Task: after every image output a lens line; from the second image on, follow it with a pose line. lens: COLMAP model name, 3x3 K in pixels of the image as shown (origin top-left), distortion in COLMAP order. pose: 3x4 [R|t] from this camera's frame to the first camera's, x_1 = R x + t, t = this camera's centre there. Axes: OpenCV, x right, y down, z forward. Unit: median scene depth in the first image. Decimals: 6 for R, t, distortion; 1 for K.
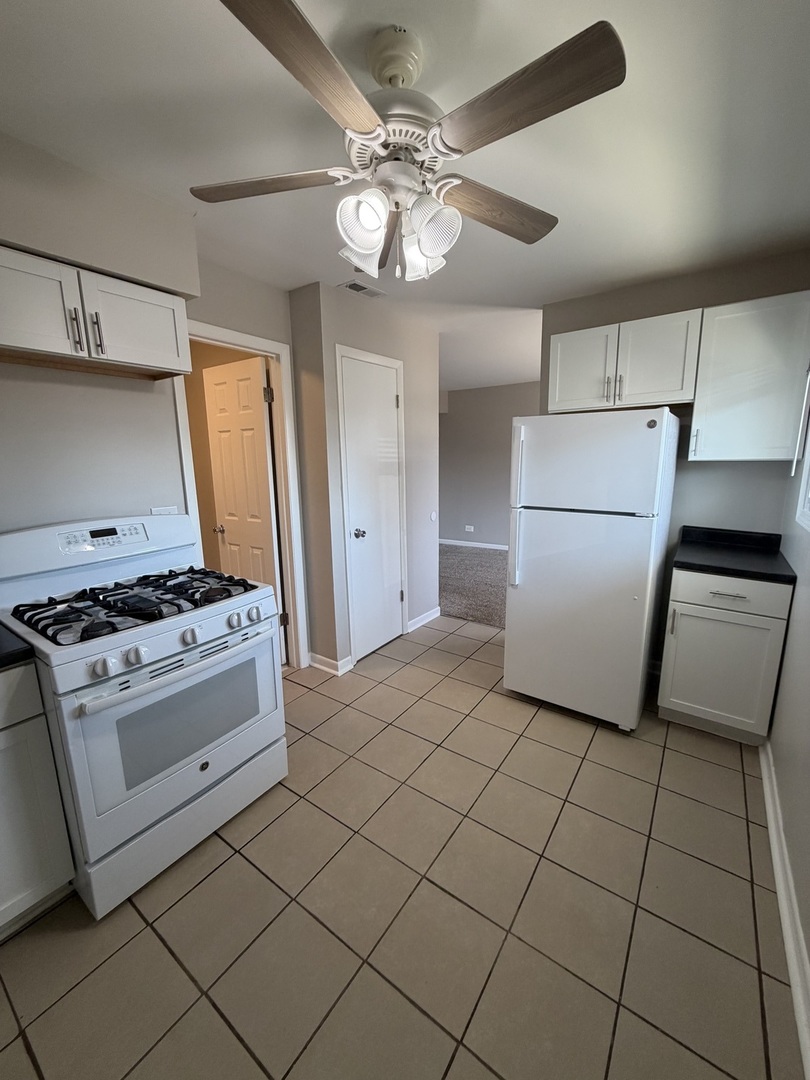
lens RADIAL K [[429.0, 0, 404.8], [0, 429.0, 538.6], [0, 0, 1]] dist [0.000262, -0.000008]
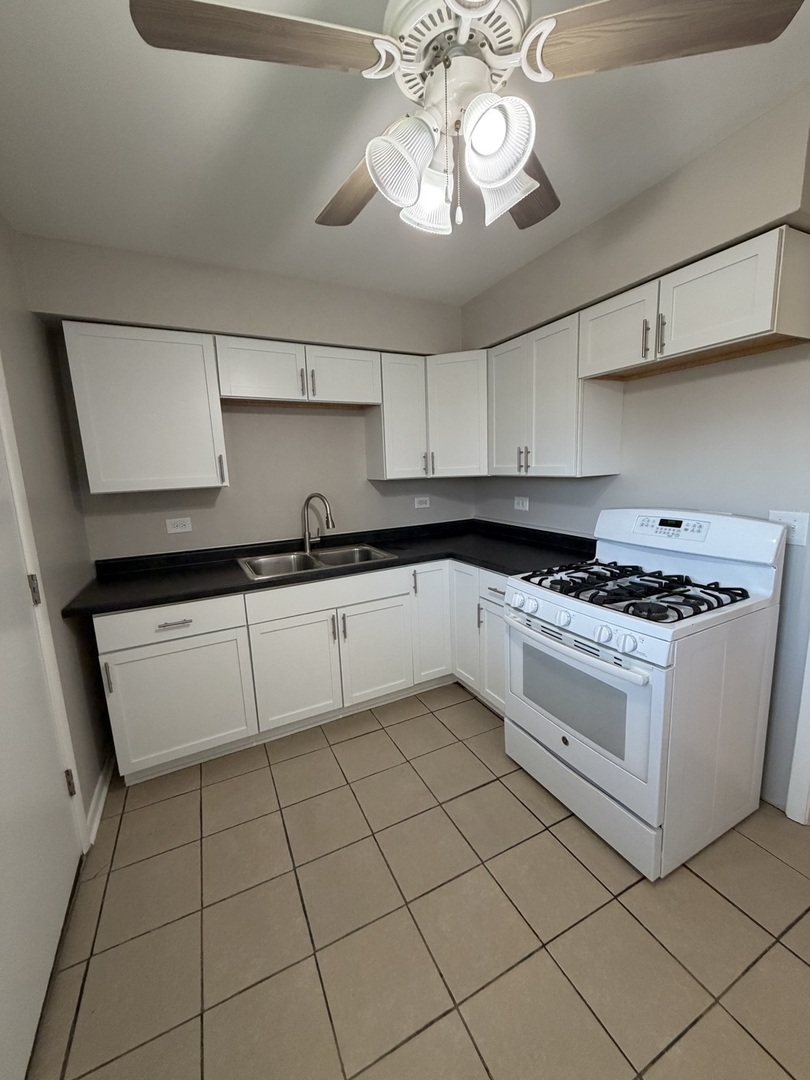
lens RADIAL K [[429.0, 0, 406.4], [0, 429.0, 538.1], [0, 0, 1]] dist [0.000262, -0.000008]
pose [[-0.477877, 0.181896, -0.859388, 0.526966], [-0.117572, 0.956279, 0.267782, -0.190056], [0.870523, 0.229007, -0.435598, 0.940993]]
